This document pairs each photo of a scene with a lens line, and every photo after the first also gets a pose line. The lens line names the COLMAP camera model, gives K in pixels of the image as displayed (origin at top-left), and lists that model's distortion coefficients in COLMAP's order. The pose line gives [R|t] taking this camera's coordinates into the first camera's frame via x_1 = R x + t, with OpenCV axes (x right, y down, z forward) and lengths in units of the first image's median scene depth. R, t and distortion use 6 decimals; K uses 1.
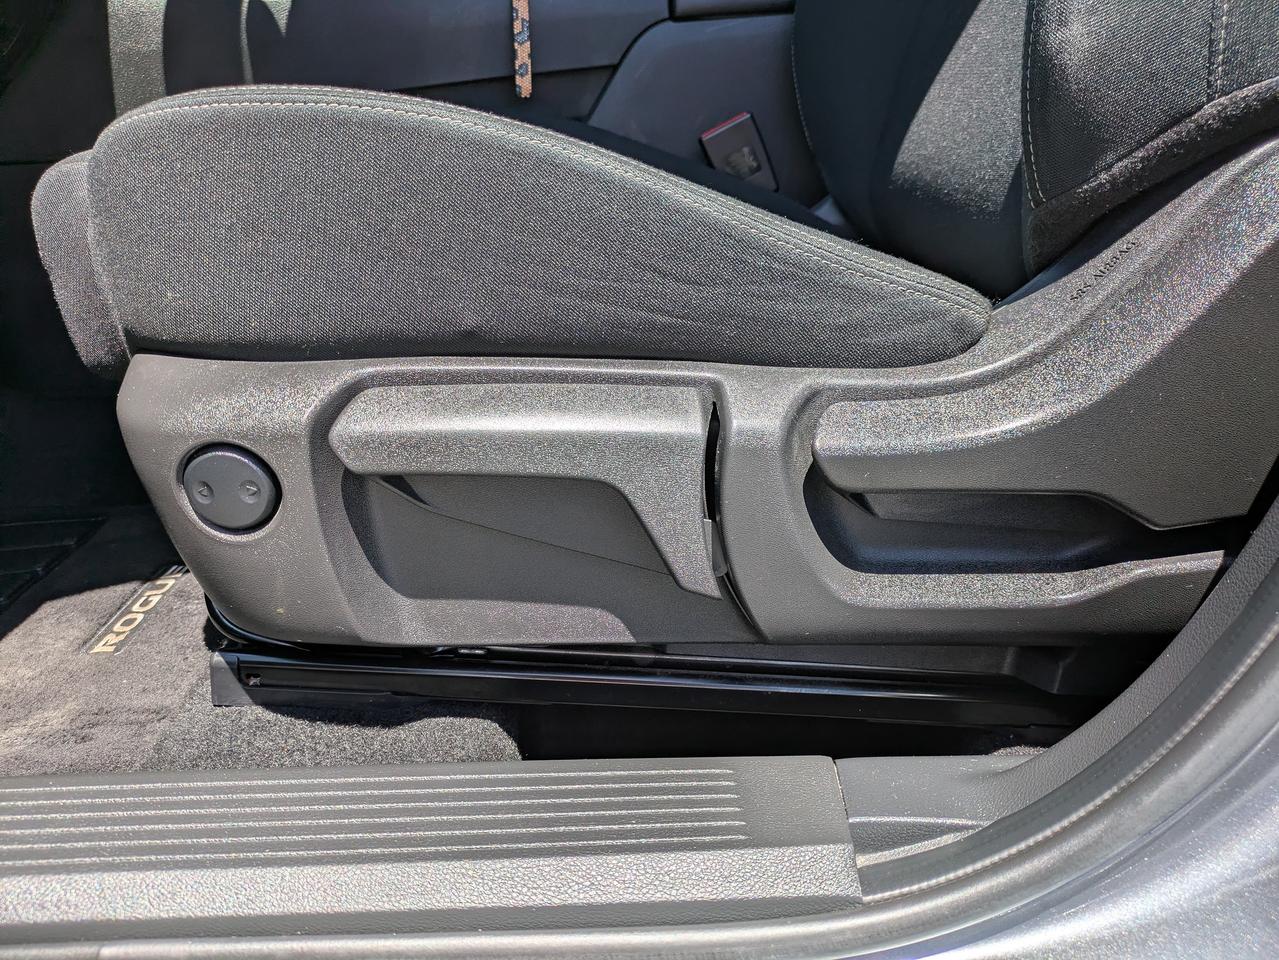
lens RADIAL K [[949.2, 0, 631.8], [0, 949.2, 484.5], [0, 0, 1]] dist [0.017714, -0.004628]
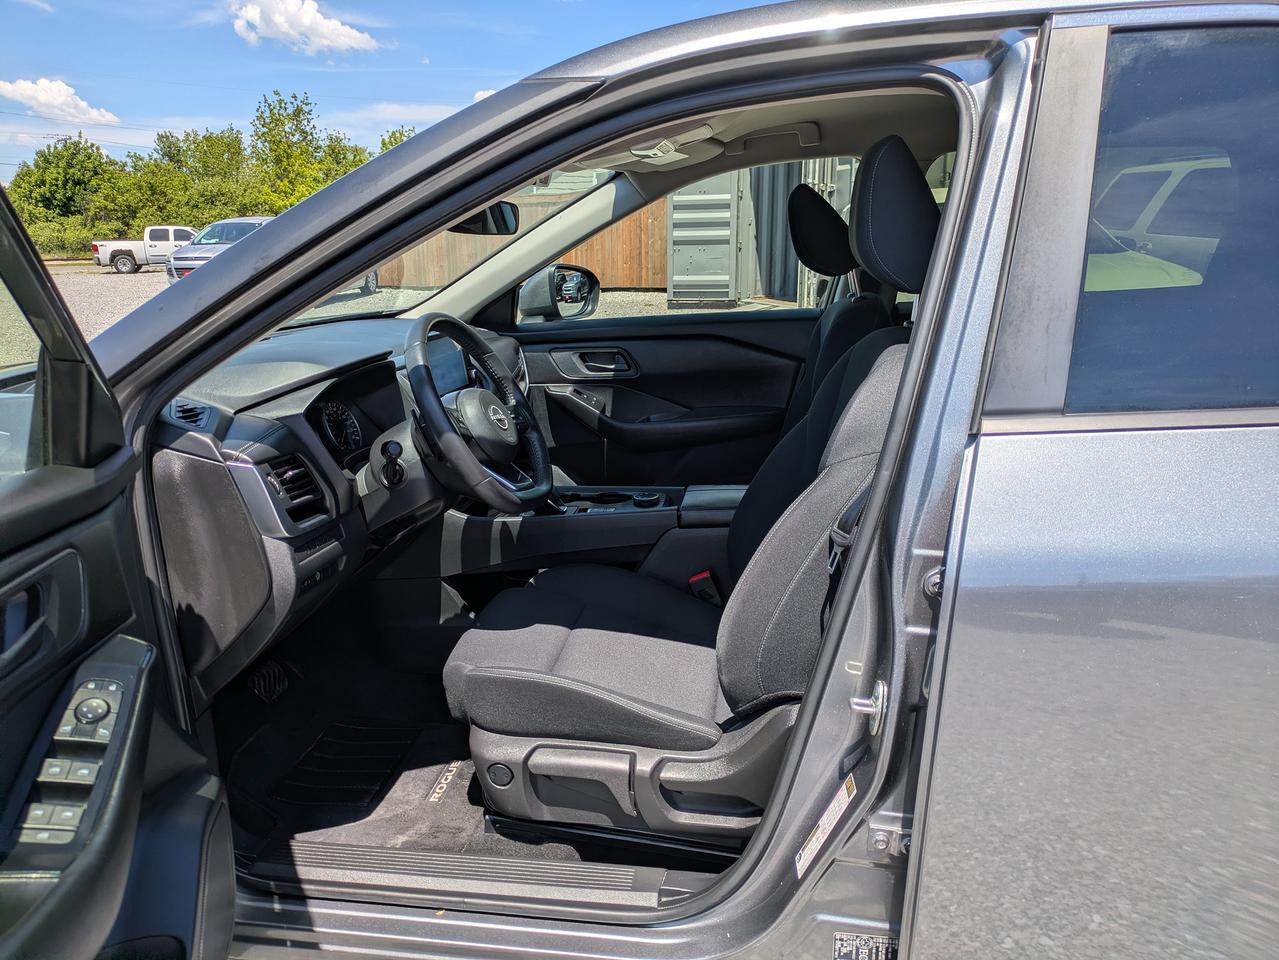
lens RADIAL K [[949.2, 0, 631.8], [0, 949.2, 484.5], [0, 0, 1]] dist [0.017714, -0.004628]
pose [[0.984297, 0.034384, -0.173140, 0.603782], [-0.051993, 0.993806, -0.098219, -0.694761], [0.168691, 0.105679, 0.979987, -2.353279]]
